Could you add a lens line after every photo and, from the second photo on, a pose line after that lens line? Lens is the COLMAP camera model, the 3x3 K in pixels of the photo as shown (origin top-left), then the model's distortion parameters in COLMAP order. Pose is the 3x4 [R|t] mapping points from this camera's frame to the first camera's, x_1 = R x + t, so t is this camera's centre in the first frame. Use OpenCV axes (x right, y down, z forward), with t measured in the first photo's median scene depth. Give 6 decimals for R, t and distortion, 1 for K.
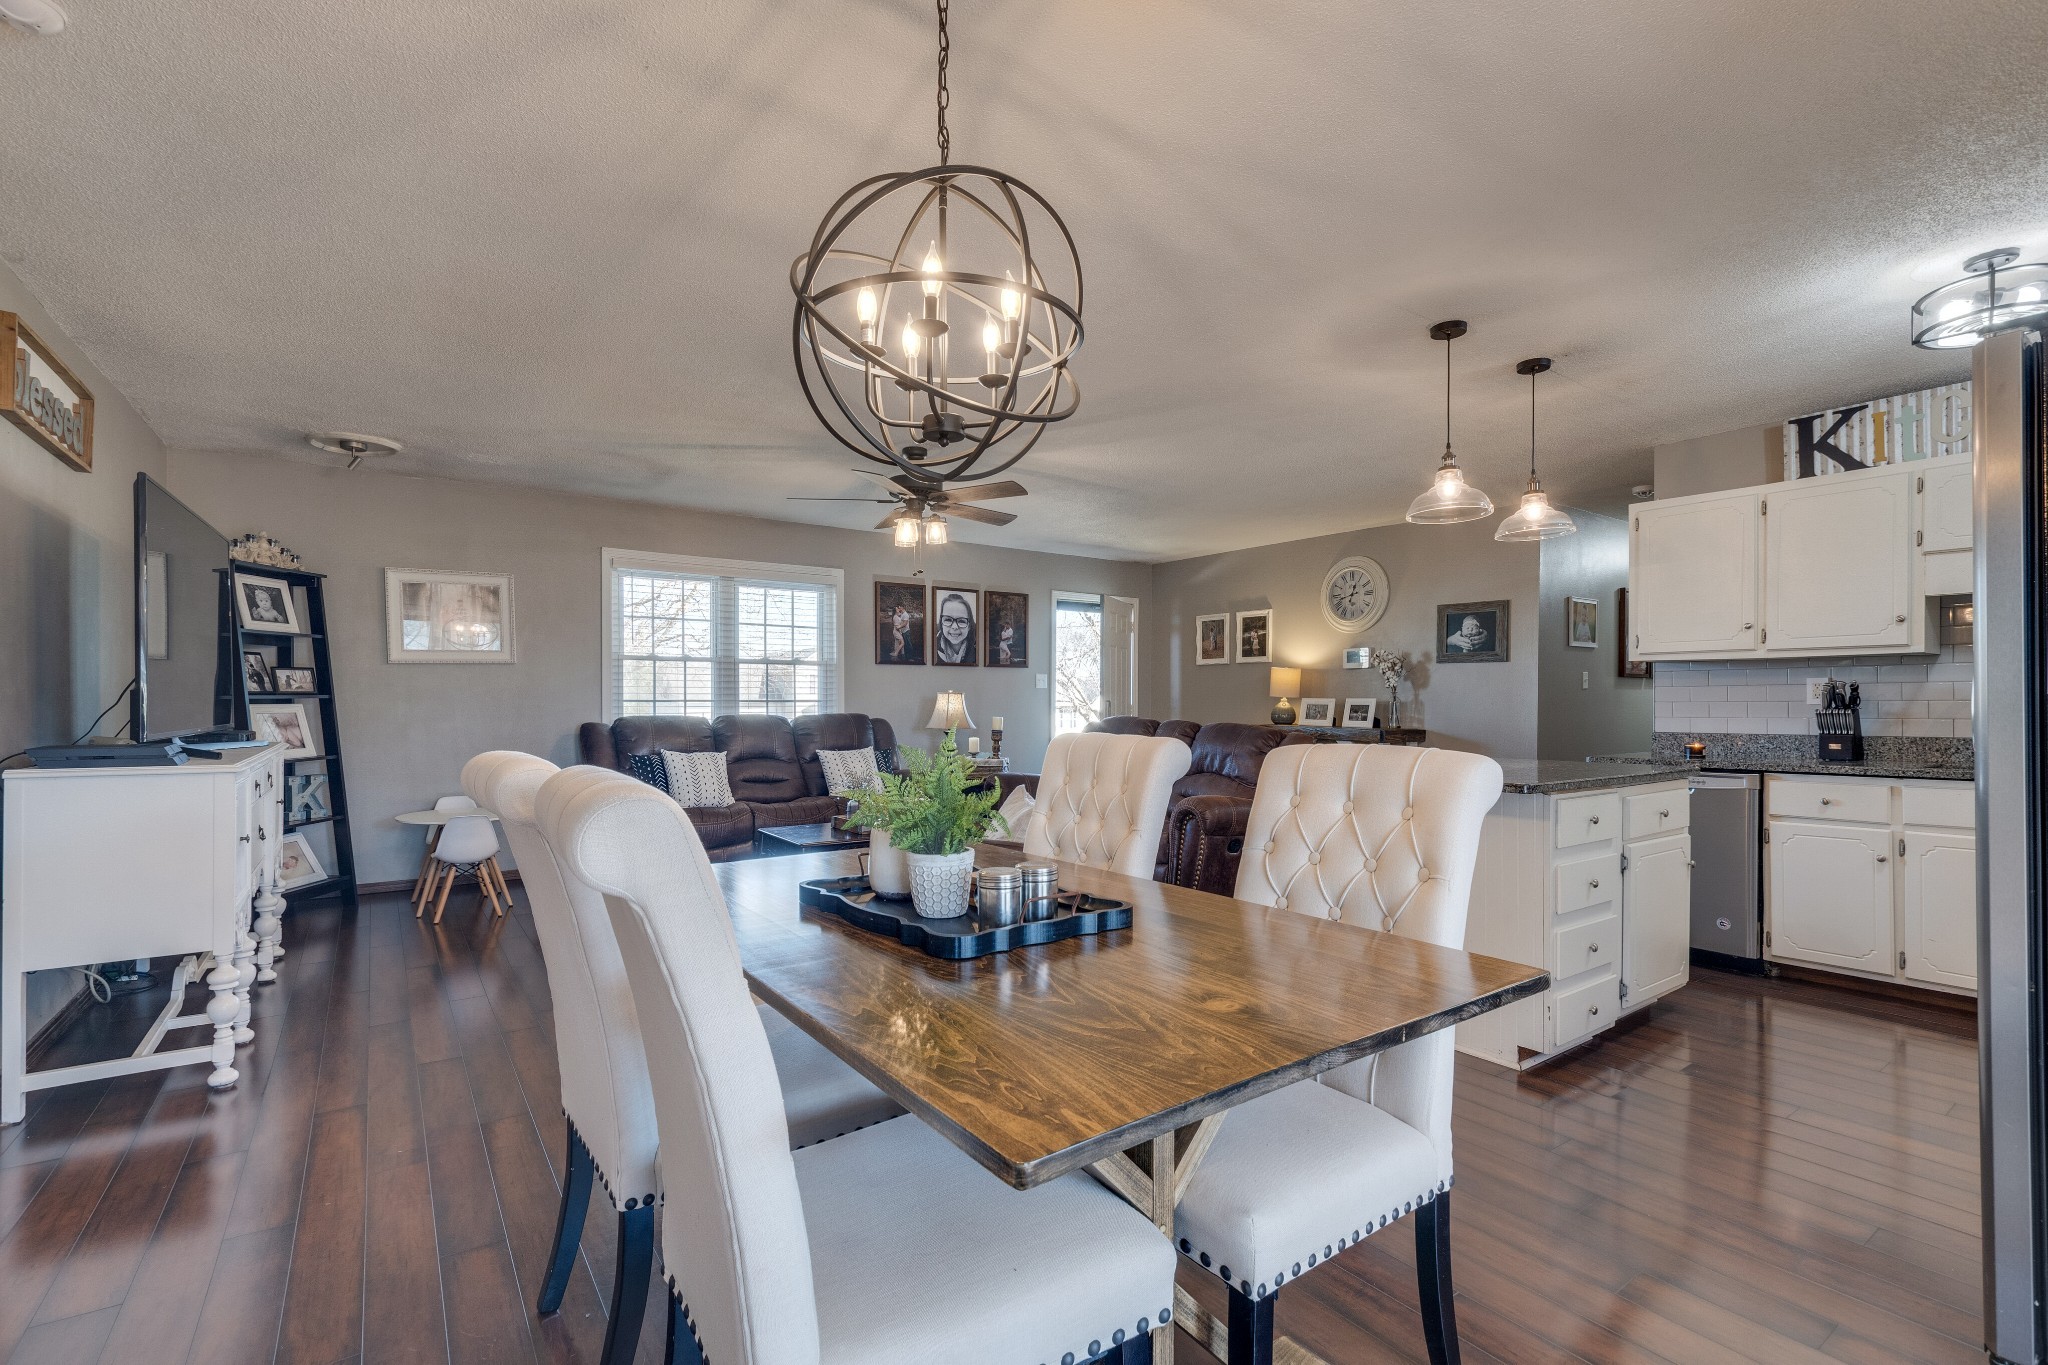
lens RADIAL K [[918.1, 0, 1025.6], [0, 918.1, 697.1], [0, 0, 1]] dist [0.002892, -0.001133]
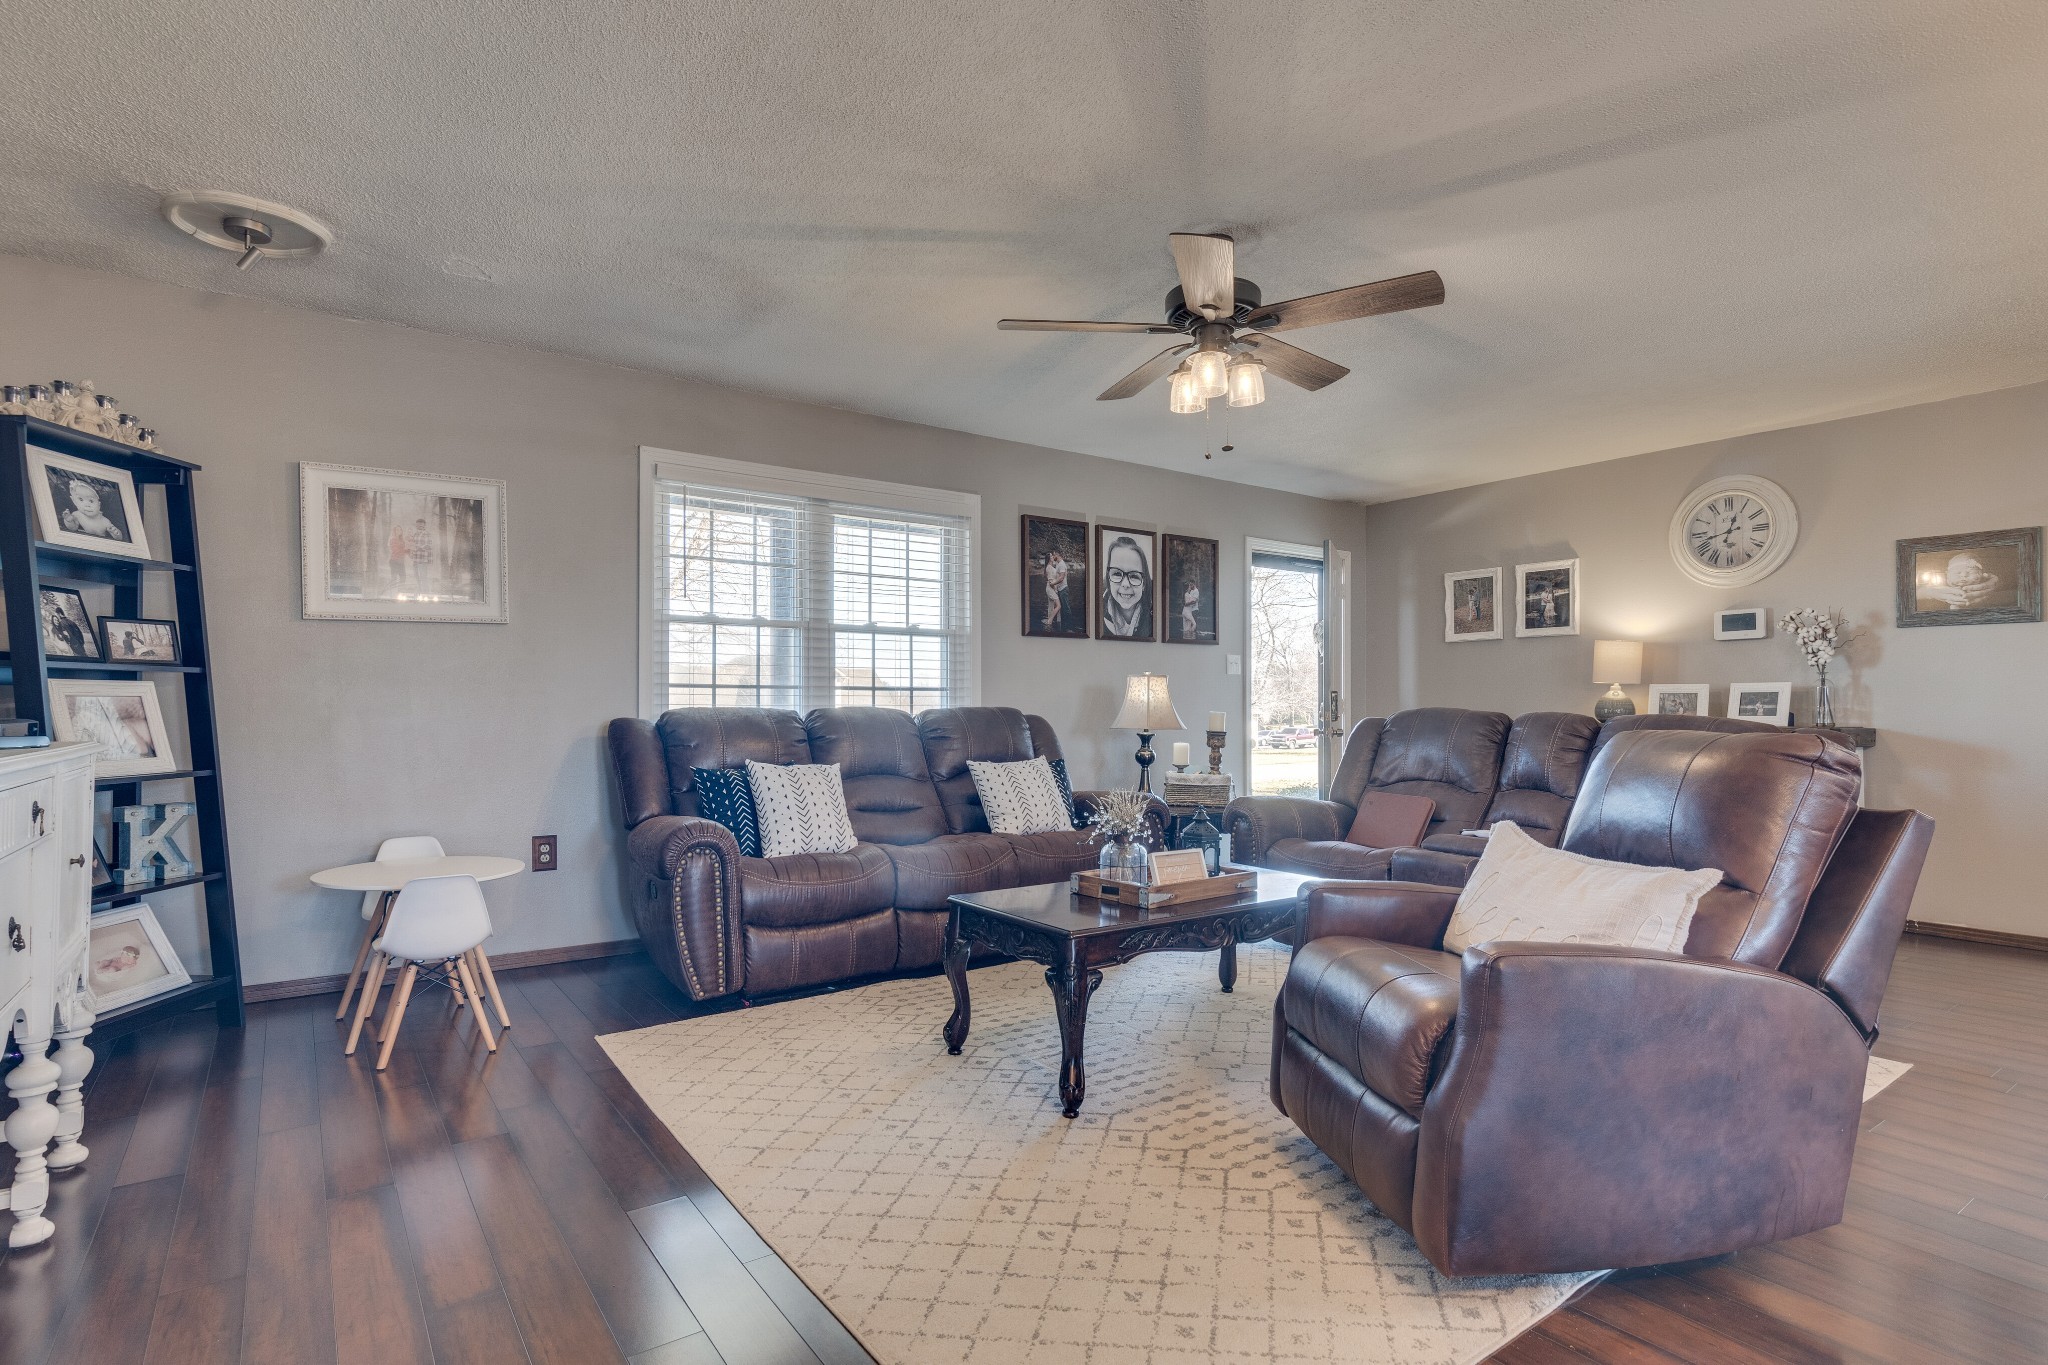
lens RADIAL K [[1030.2, 0, 1031.9], [0, 1030.2, 681.7], [0, 0, 1]] dist [0.004329, -0.000021]
pose [[0.999987, -0.001806, 0.004675, -0.178956], [0.001920, 0.999700, -0.024425, 0.018937], [-0.004630, 0.024434, 0.999691, 0.263038]]
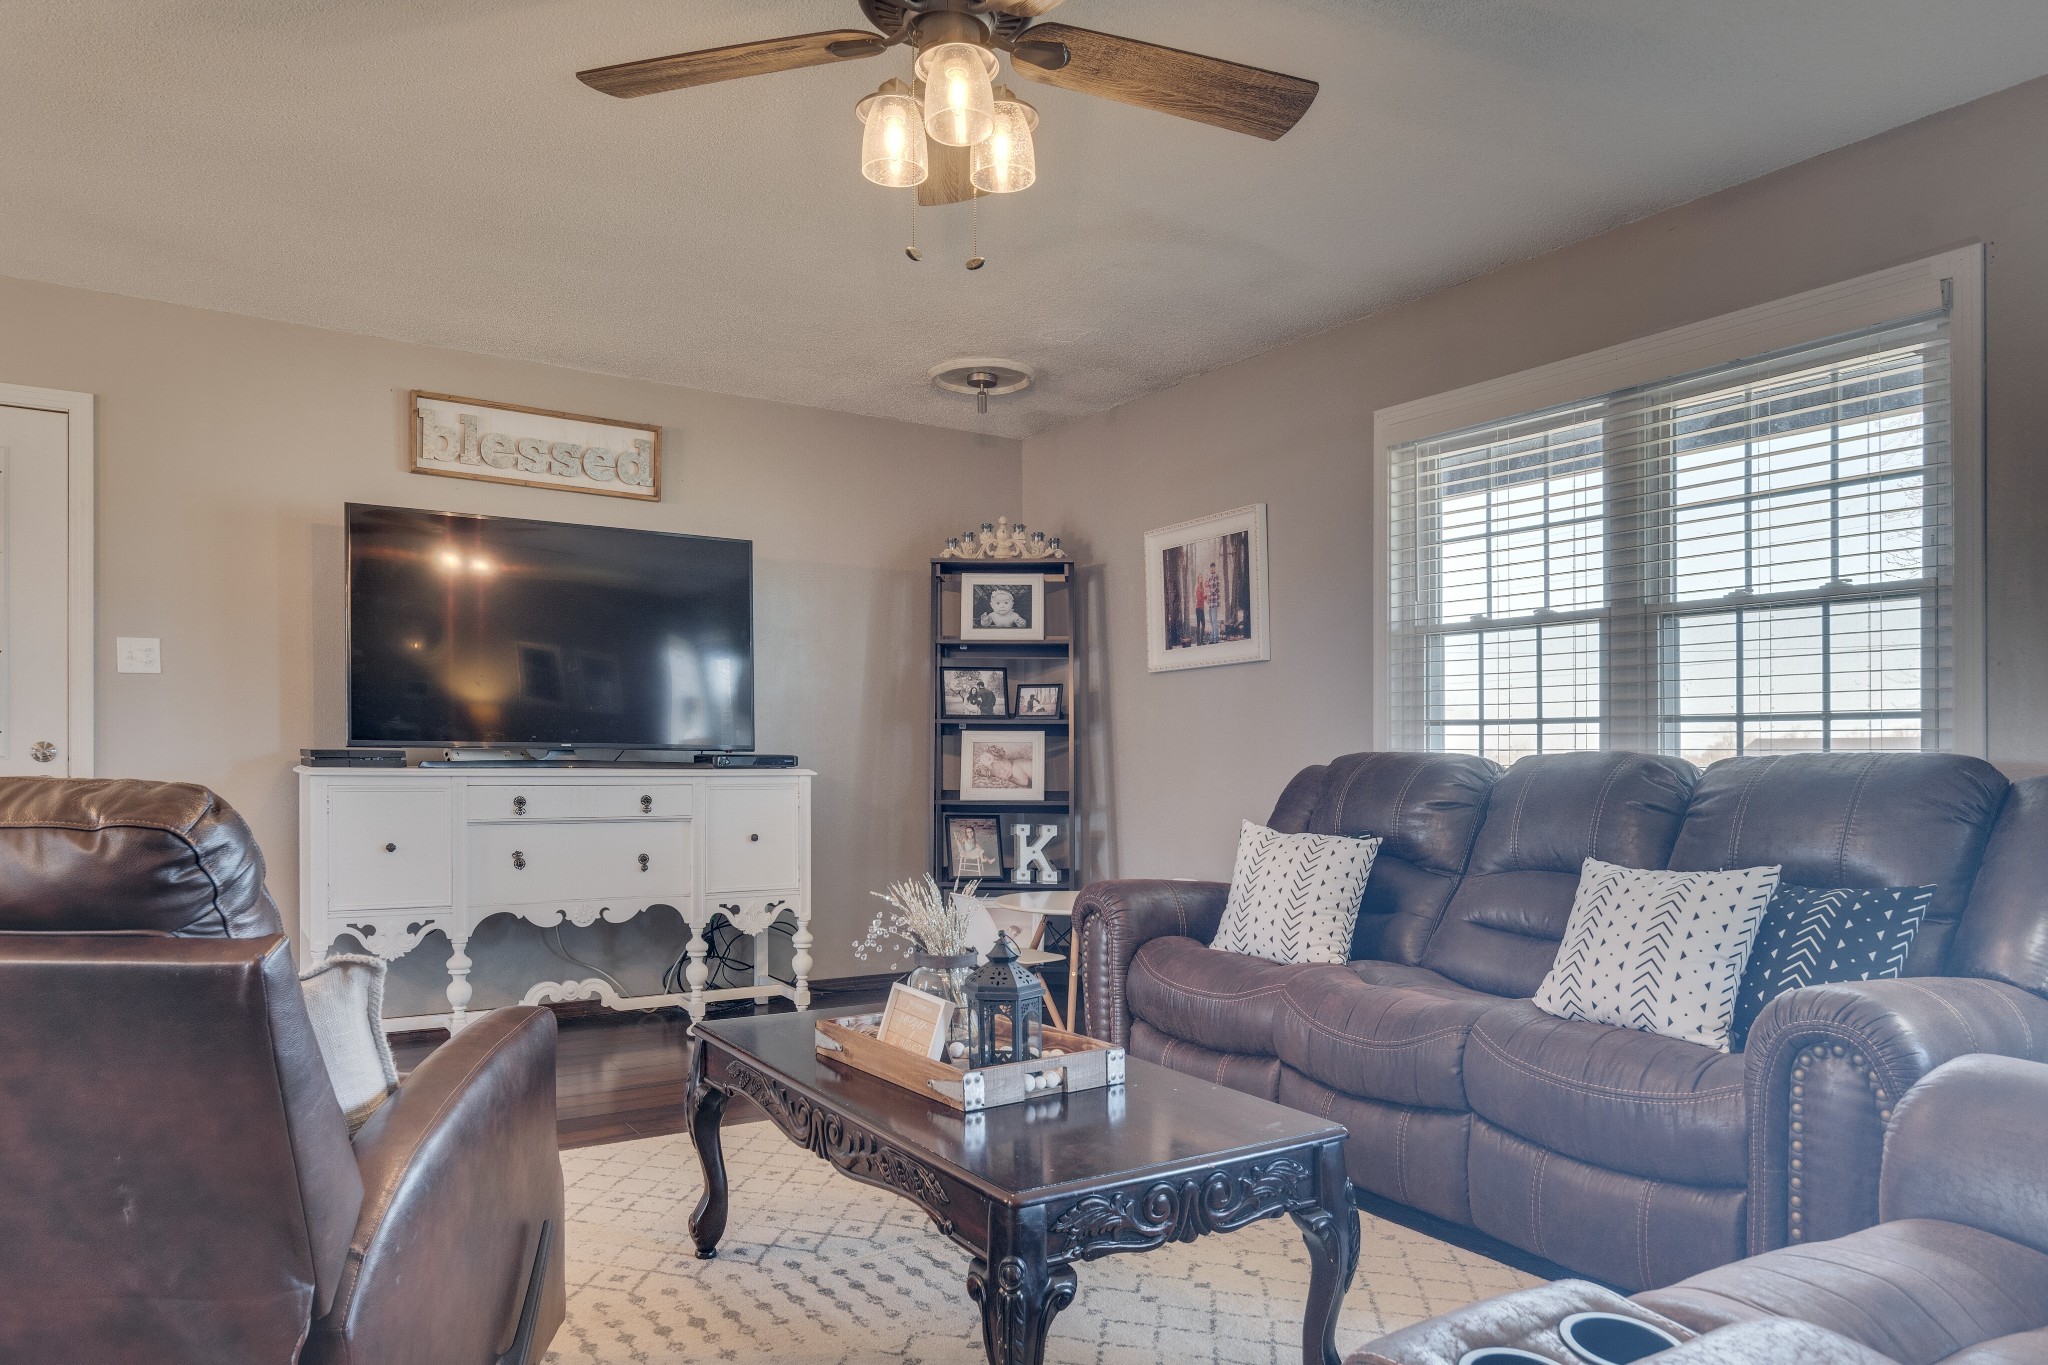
lens RADIAL K [[1332.3, 0, 986.9], [0, 1332.3, 743.1], [0, 0, 1]] dist [0.002436, -0.002024]
pose [[-0.060142, -0.010840, -0.998131, 0.250107], [-0.007389, 0.999918, -0.010415, 0.022506], [0.998162, 0.006749, -0.060217, 0.783495]]
